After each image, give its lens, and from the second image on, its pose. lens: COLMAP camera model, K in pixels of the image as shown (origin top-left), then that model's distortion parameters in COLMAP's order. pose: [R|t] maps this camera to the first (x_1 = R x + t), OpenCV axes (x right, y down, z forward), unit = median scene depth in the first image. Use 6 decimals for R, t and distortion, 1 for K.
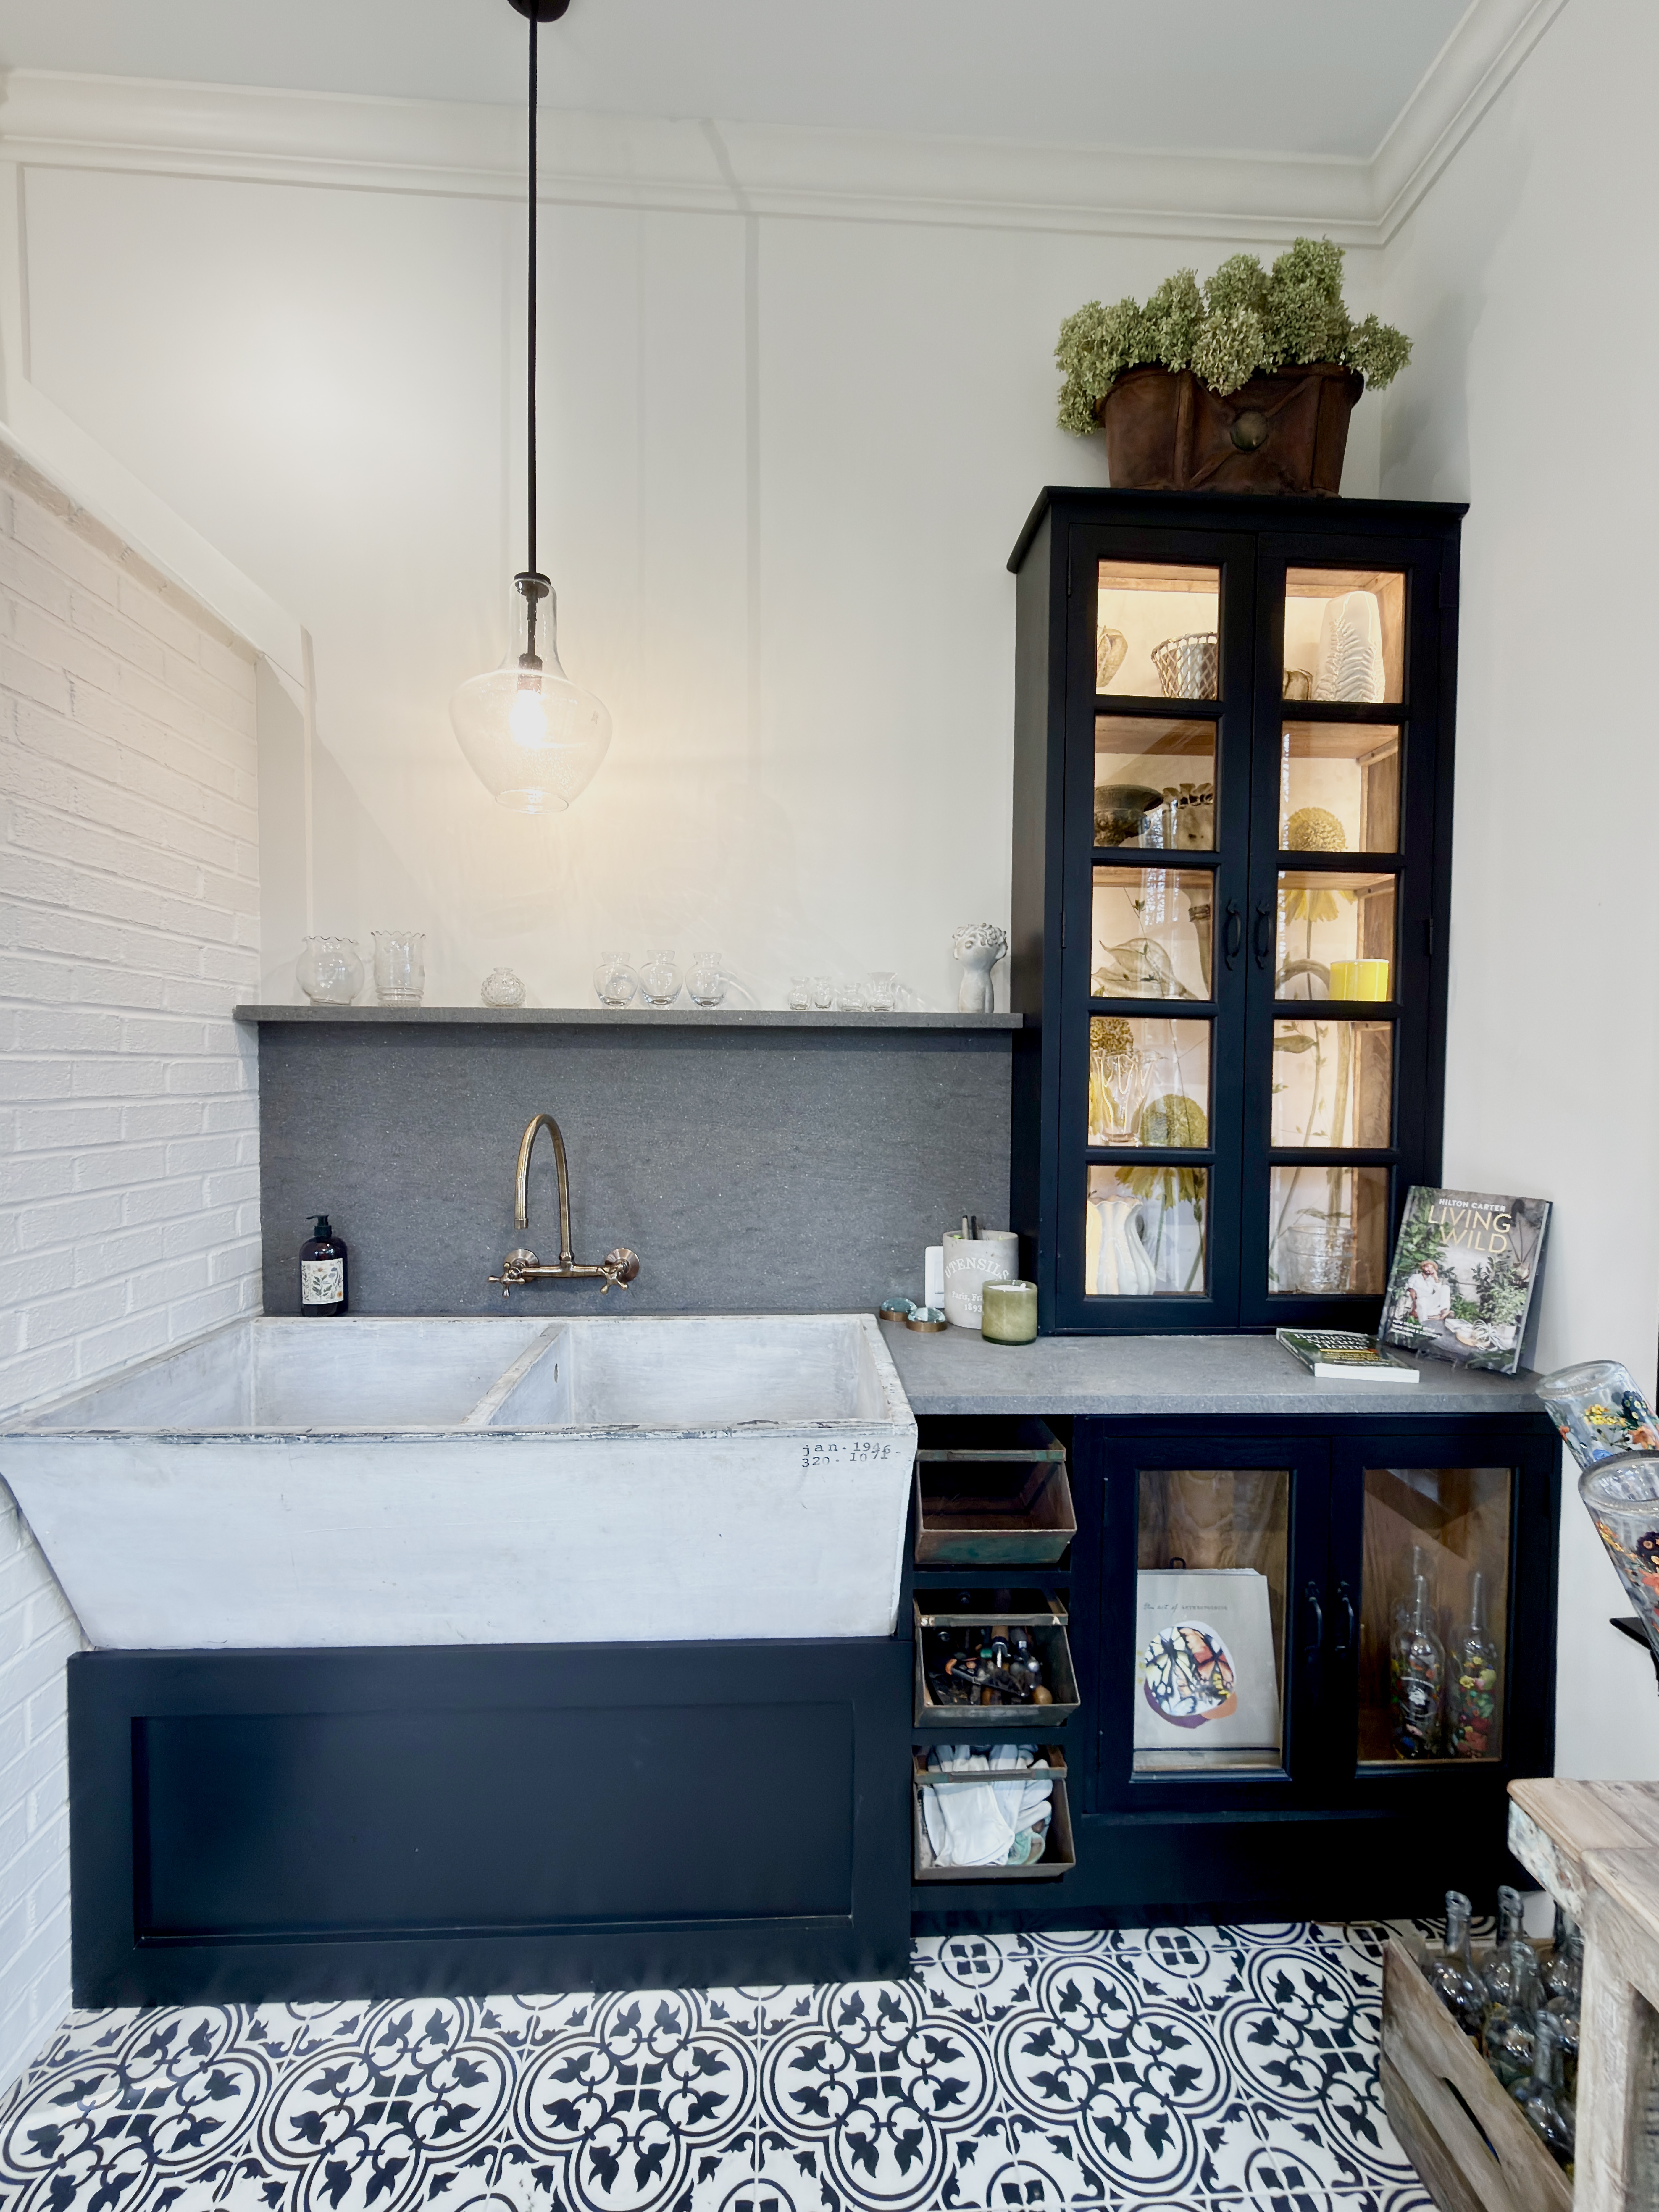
lens RADIAL K [[951.6, 0, 829.0], [0, 951.6, 1104.3], [0, 0, 1]] dist [0.003231, 0.000079]
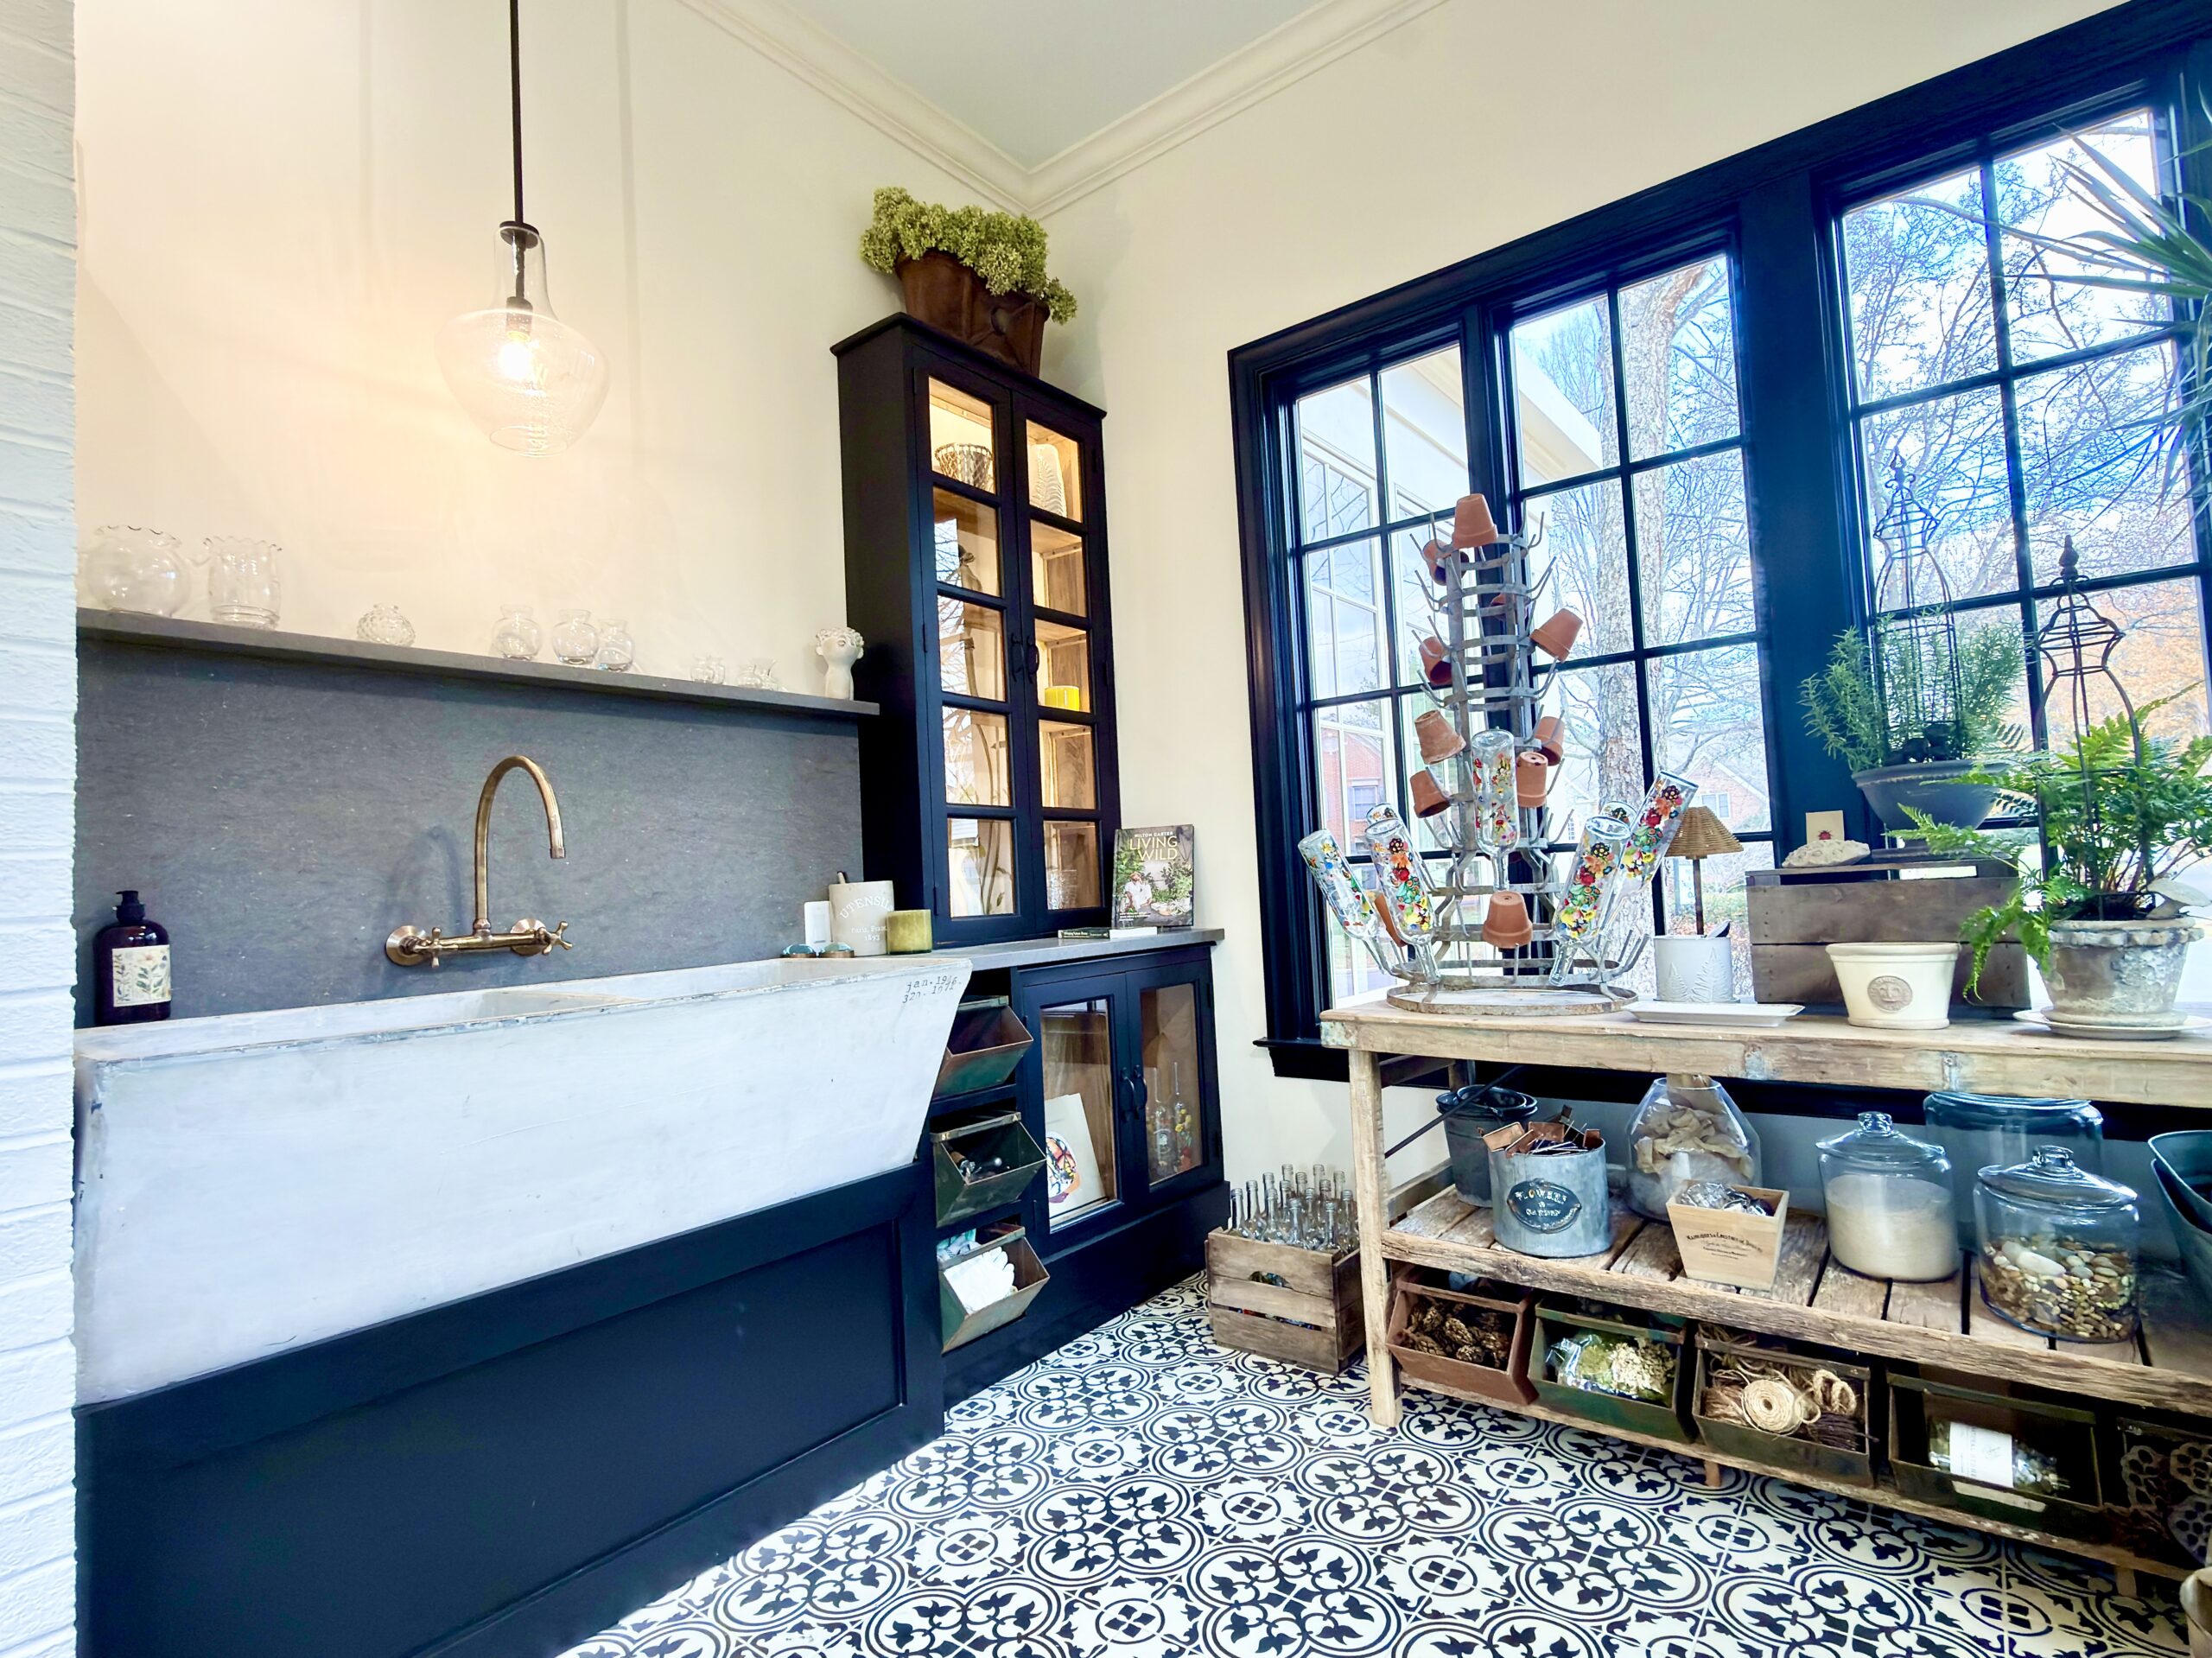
lens RADIAL K [[1117.8, 0, 1109.3], [0, 1117.8, 829.2], [0, 0, 1]] dist [0.006018, 0.000610]
pose [[0.659268, 0.000250, 0.751908, -0.745226], [0.075792, 0.994885, -0.066786, 0.201442], [-0.748078, 0.101018, 0.655877, -0.177869]]
